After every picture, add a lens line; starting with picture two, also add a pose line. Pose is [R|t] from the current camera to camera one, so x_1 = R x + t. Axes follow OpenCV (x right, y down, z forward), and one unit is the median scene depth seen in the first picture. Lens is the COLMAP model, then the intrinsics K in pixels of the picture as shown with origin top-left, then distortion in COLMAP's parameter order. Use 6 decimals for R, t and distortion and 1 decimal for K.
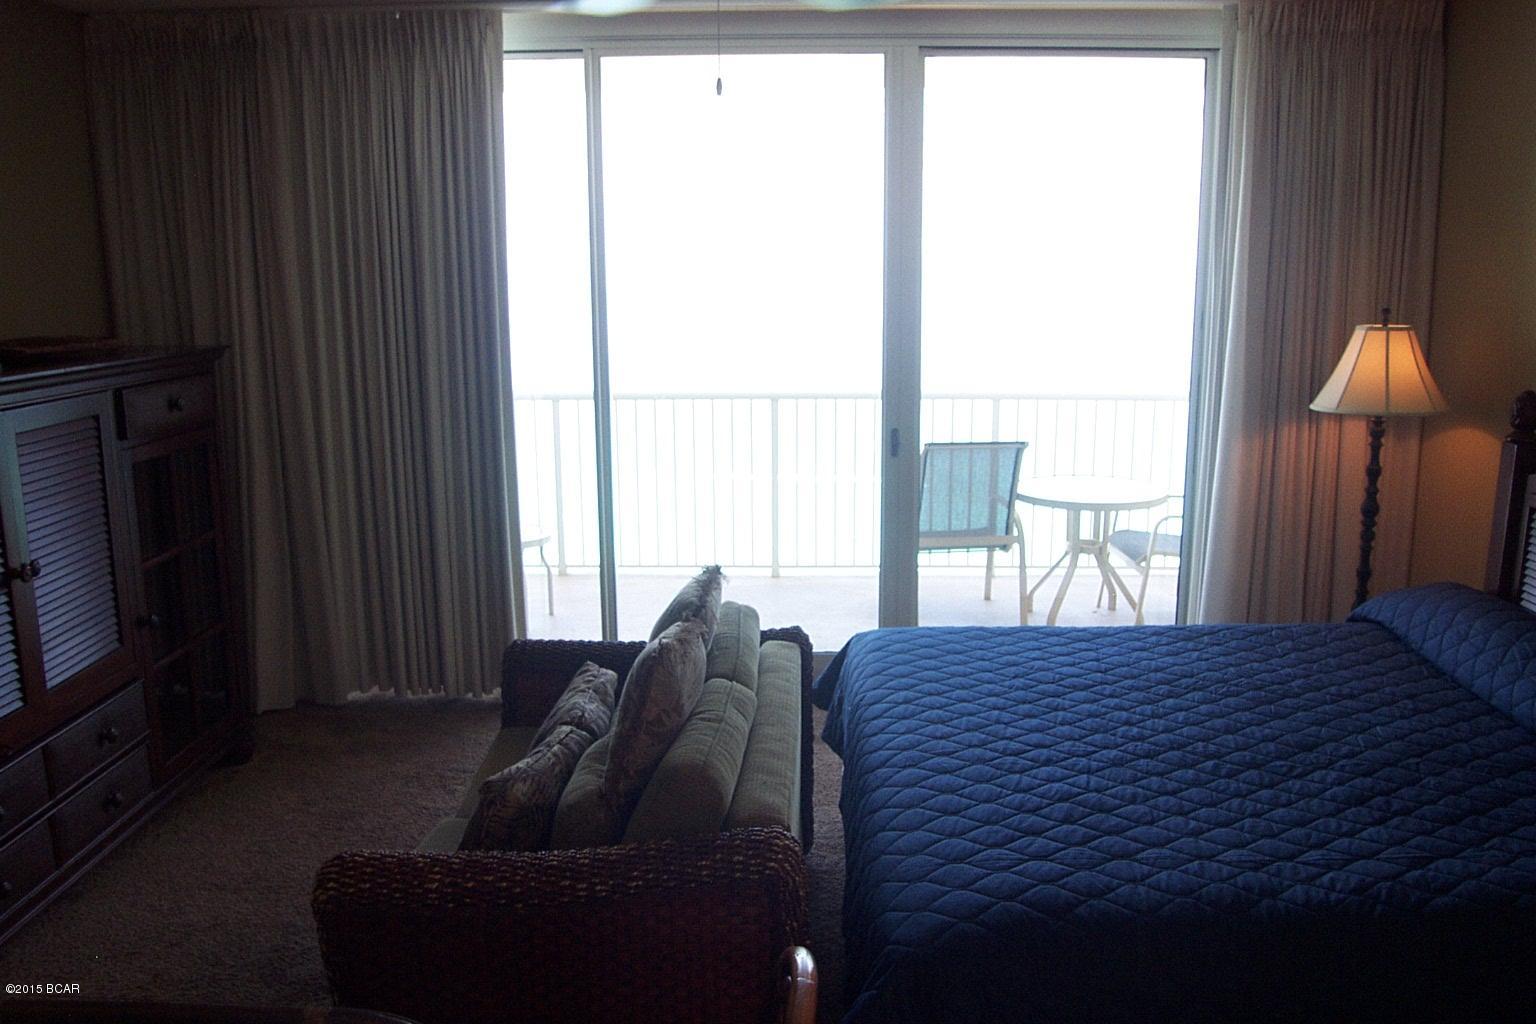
lens RADIAL K [[1233.9, 0, 766.8], [0, 1233.9, 515.8], [0, 0, 1]] dist [-0.113526, 0.057977]
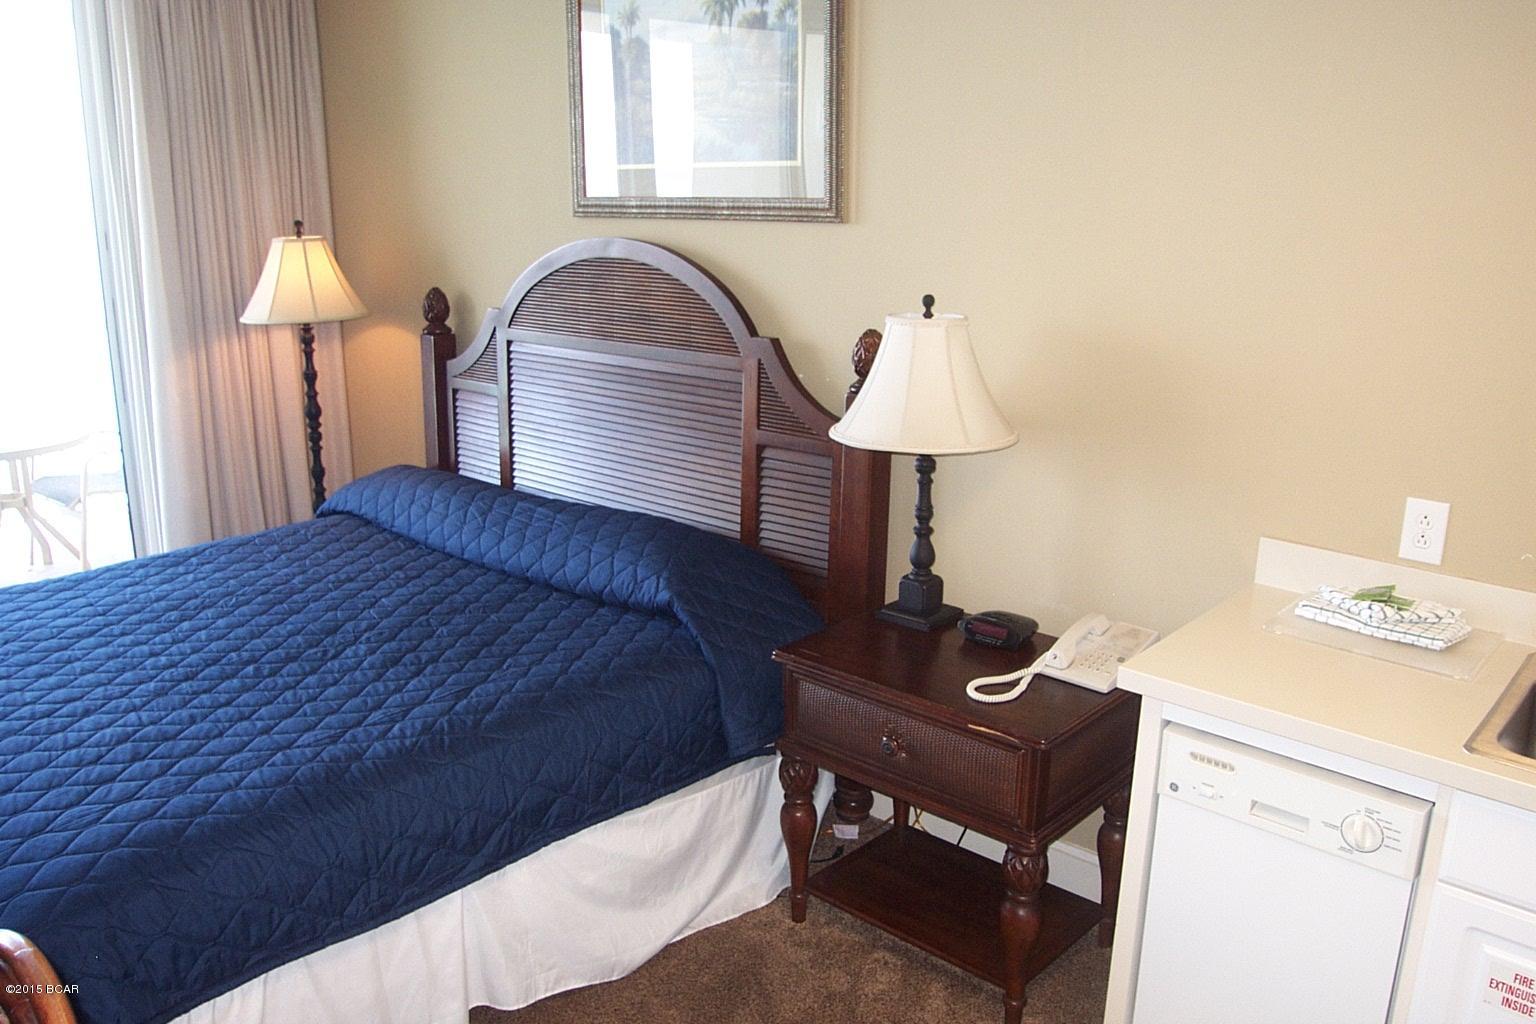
lens RADIAL K [[1233.9, 0, 768.2], [0, 1233.9, 527.7], [0, 0, 1]] dist [-0.113526, 0.057977]
pose [[0.646635, -0.194664, 0.737543, -0.077185], [0.138651, 0.980777, 0.137301, 0.005513], [-0.750093, 0.013477, 0.661195, -0.014215]]
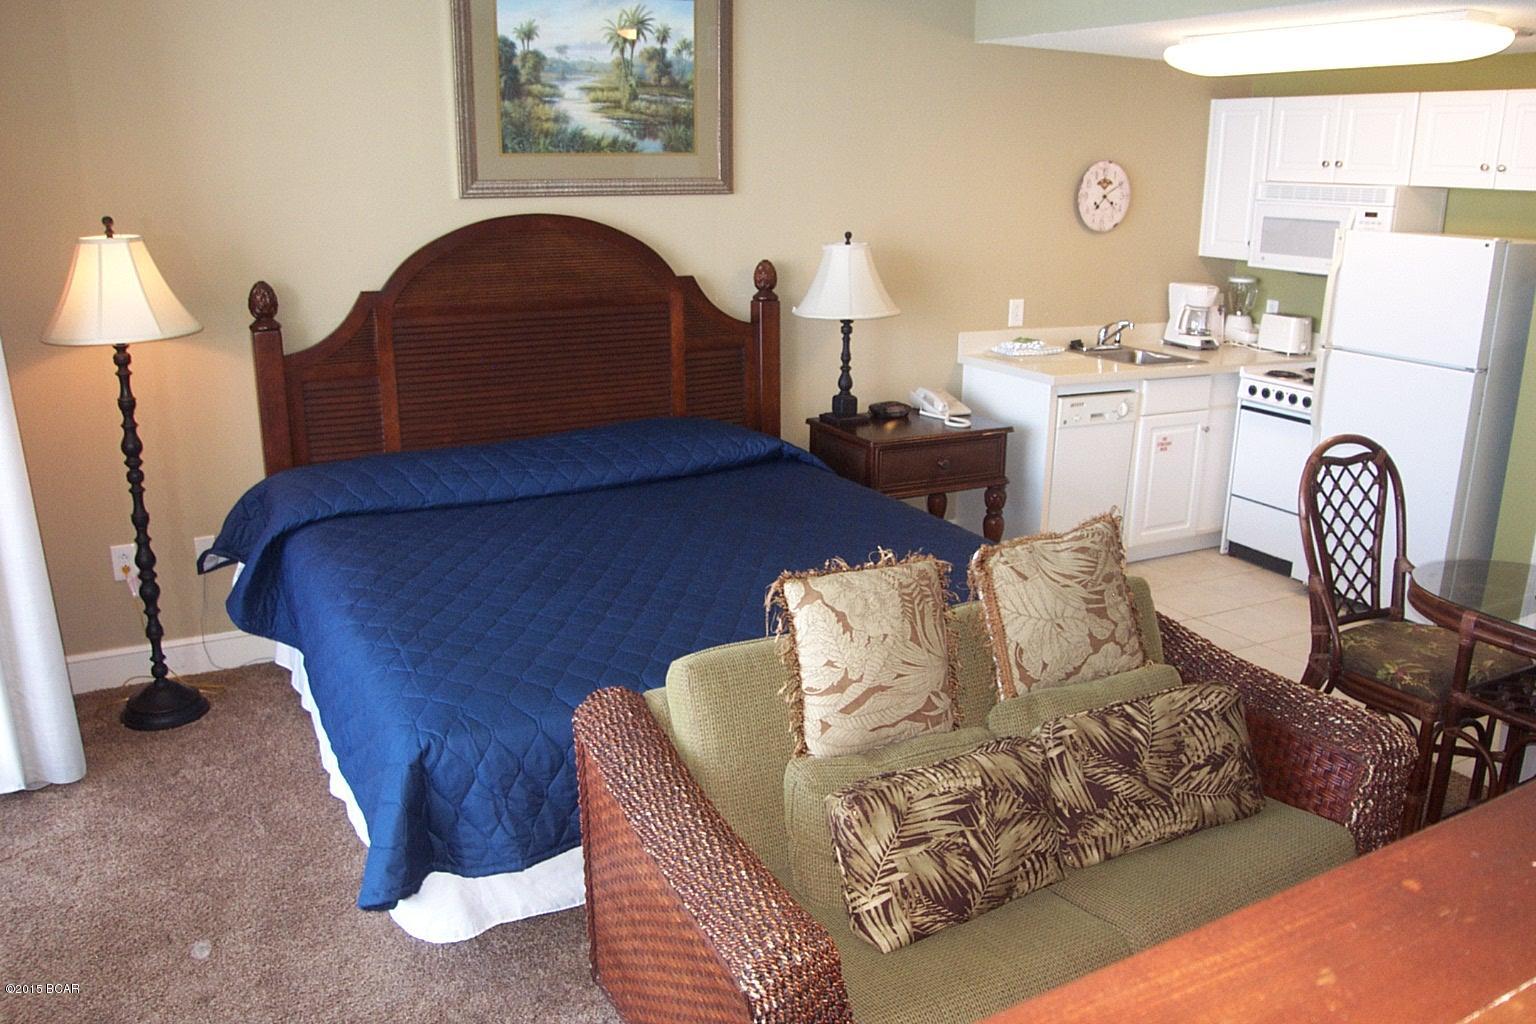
lens RADIAL K [[1233.9, 0, 774.2], [0, 1233.9, 515.9], [0, 0, 1]] dist [-0.113526, 0.057977]
pose [[-0.503755, -0.230873, 0.832423, -0.738436], [0.167910, 0.919076, 0.356520, -0.300948], [-0.847371, 0.319371, -0.424224, 1.539875]]
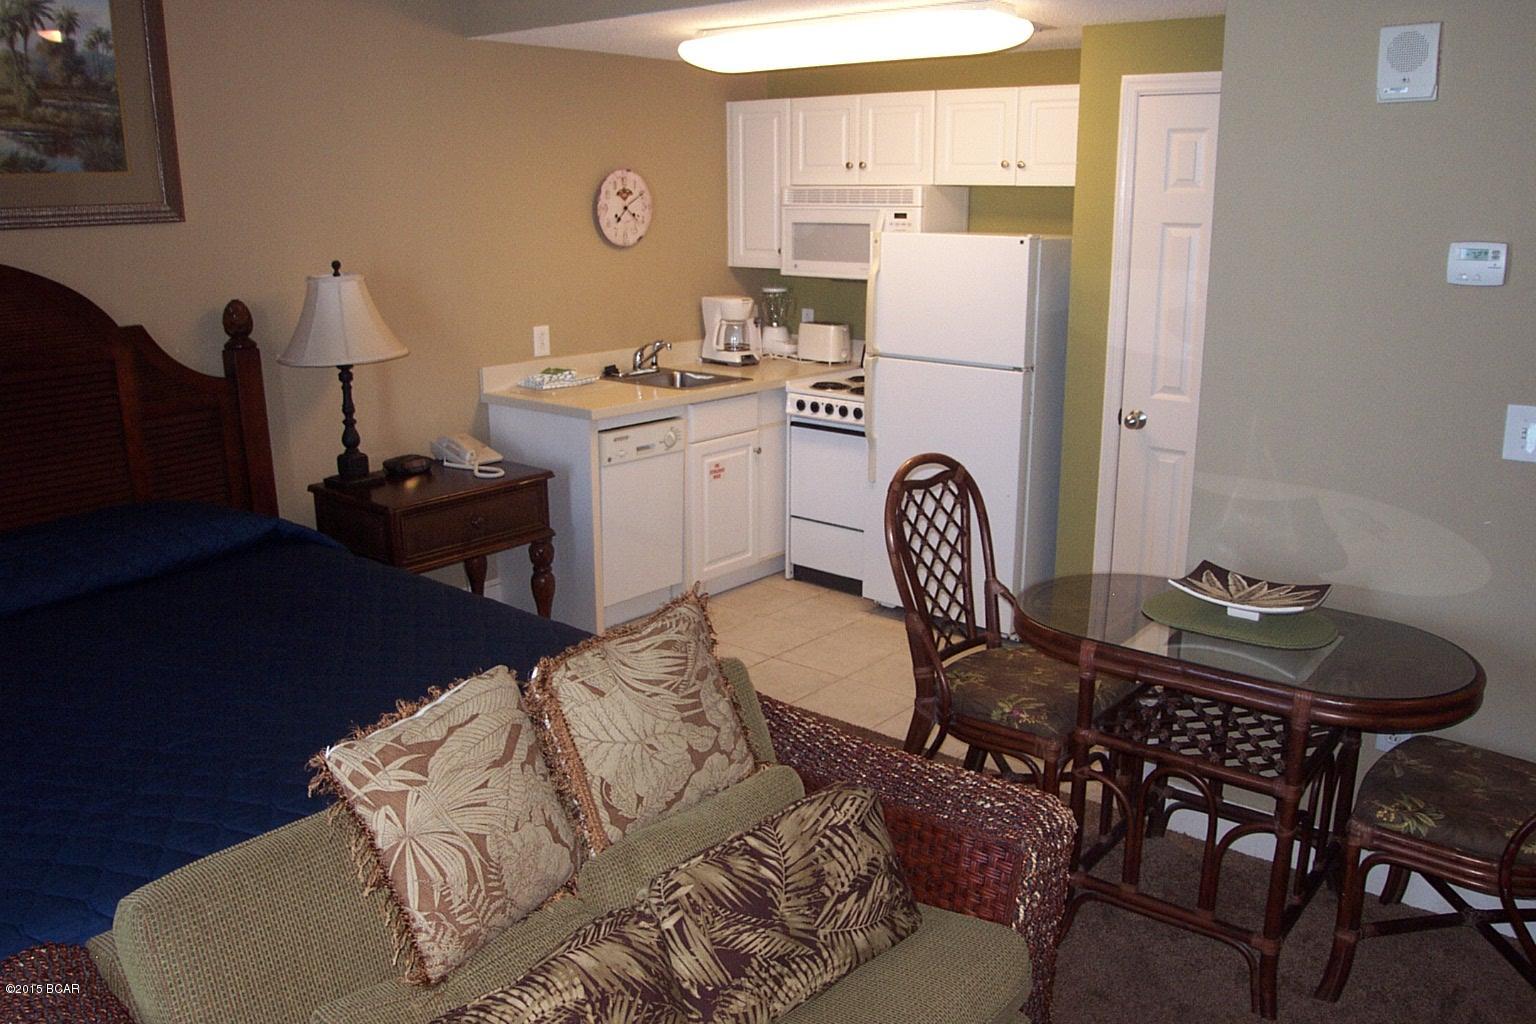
lens RADIAL K [[1233.9, 0, 779.8], [0, 1233.9, 504.8], [0, 0, 1]] dist [-0.113526, 0.057977]
pose [[-0.795033, -0.139097, 0.590402, -0.558708], [0.131493, 0.910682, 0.391622, -0.263496], [-0.592142, 0.388986, -0.705732, 1.398473]]
